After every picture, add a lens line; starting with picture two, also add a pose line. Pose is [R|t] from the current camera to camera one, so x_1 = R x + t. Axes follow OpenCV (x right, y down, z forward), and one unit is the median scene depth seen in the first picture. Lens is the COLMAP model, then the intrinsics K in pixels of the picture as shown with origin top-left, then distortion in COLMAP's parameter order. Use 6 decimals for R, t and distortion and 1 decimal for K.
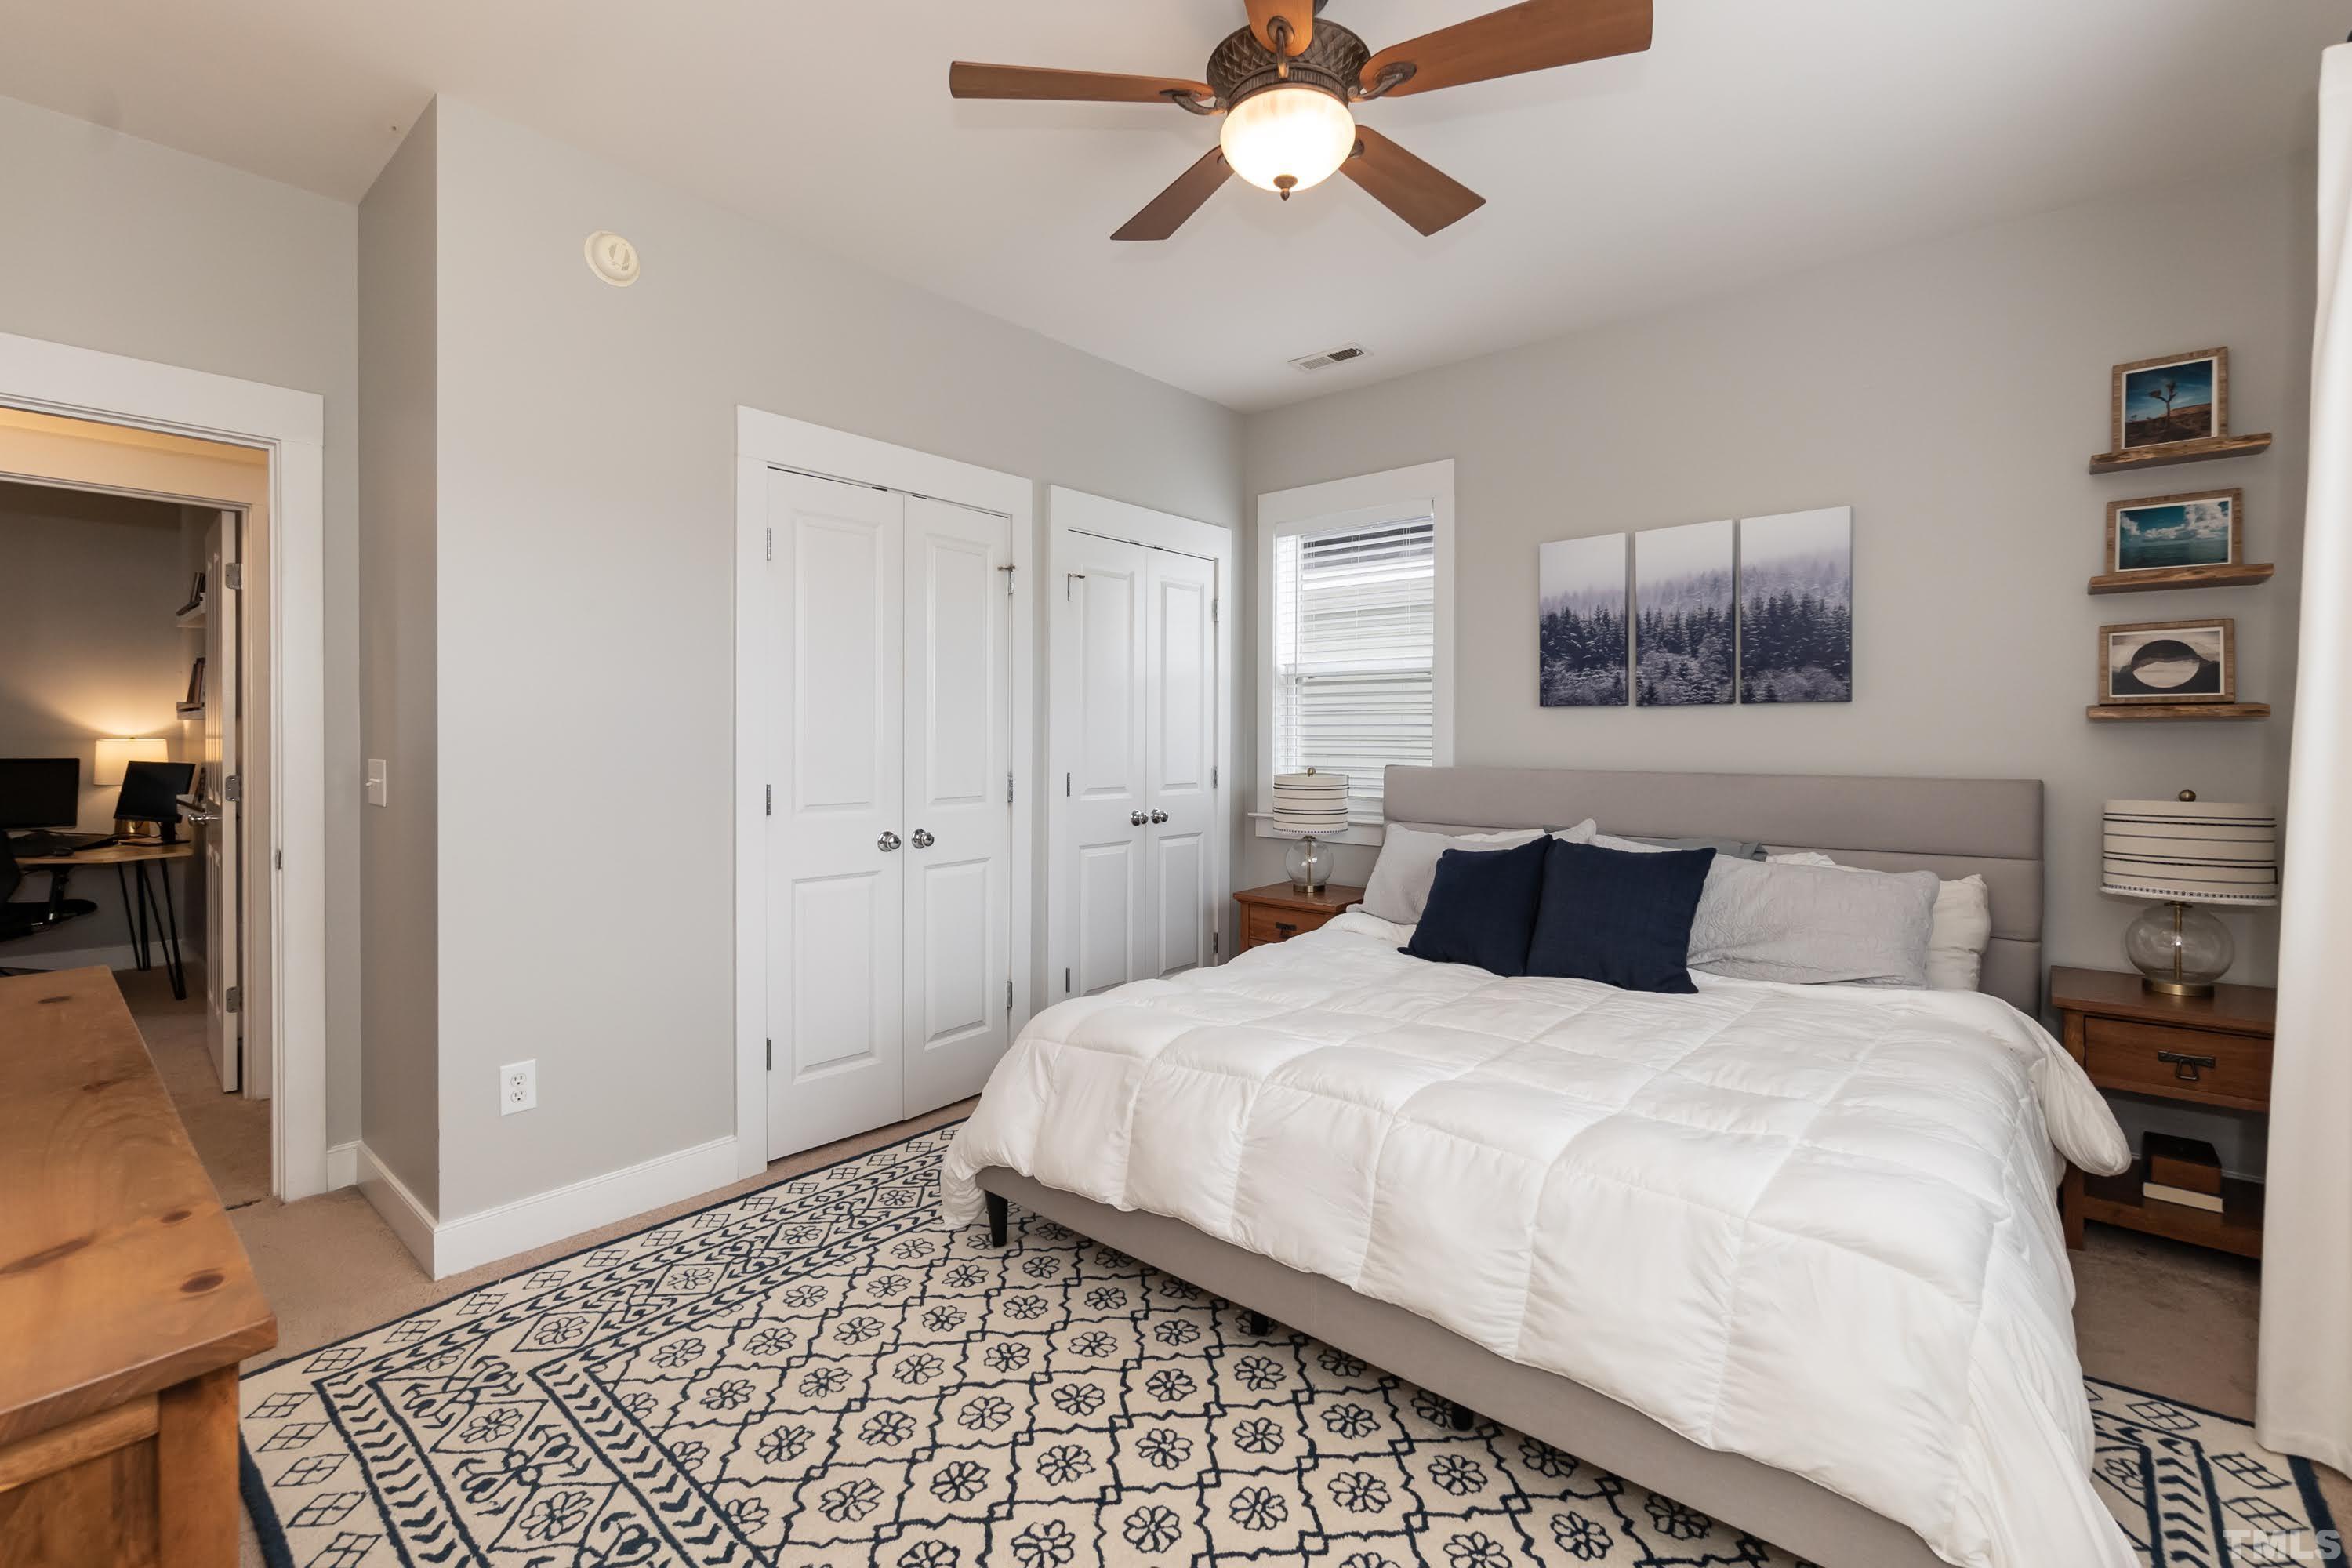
lens RADIAL K [[1027.1, 0, 1175.5], [0, 1027.1, 753.9], [0, 0, 1]] dist [-0.000731, 0.000286]
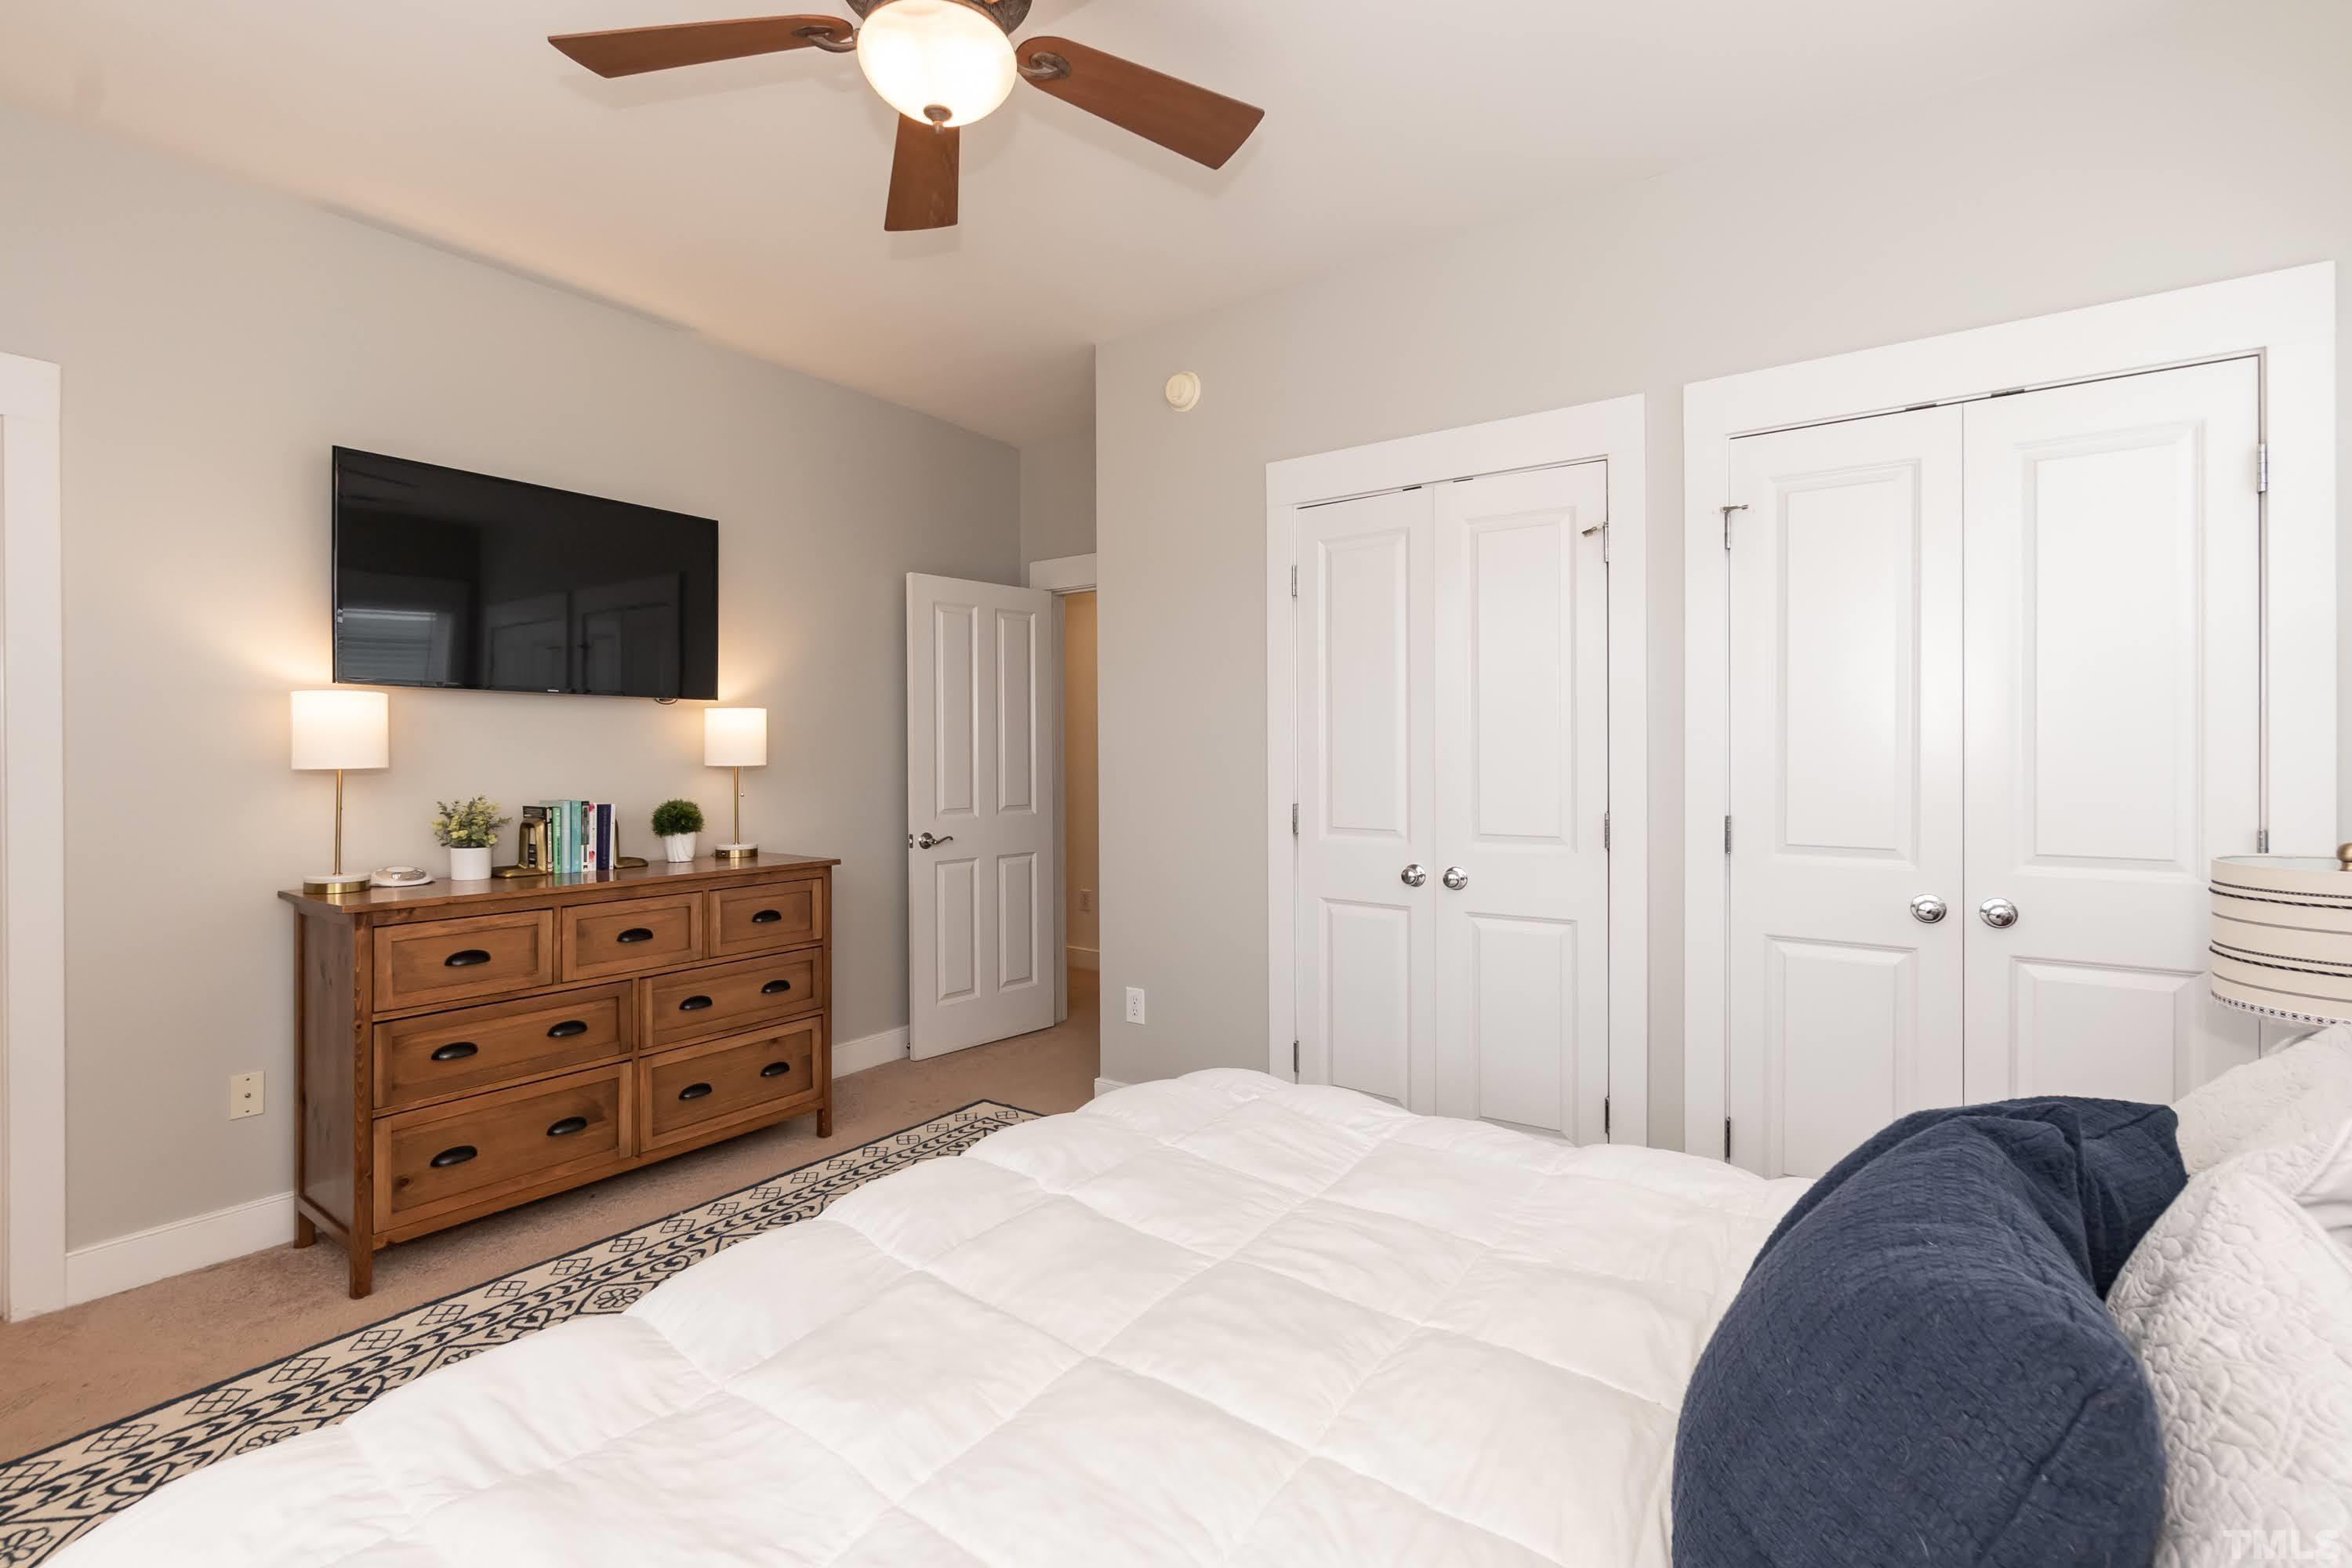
lens RADIAL K [[1034.2, 0, 1180.0], [0, 1034.2, 775.0], [0, 0, 1]] dist [-0.002906, -0.000239]
pose [[0.082227, 0.010489, -0.996558, 0.723363], [-0.017935, 0.999798, 0.009043, -0.010025], [0.996452, 0.017130, 0.082399, 0.854311]]
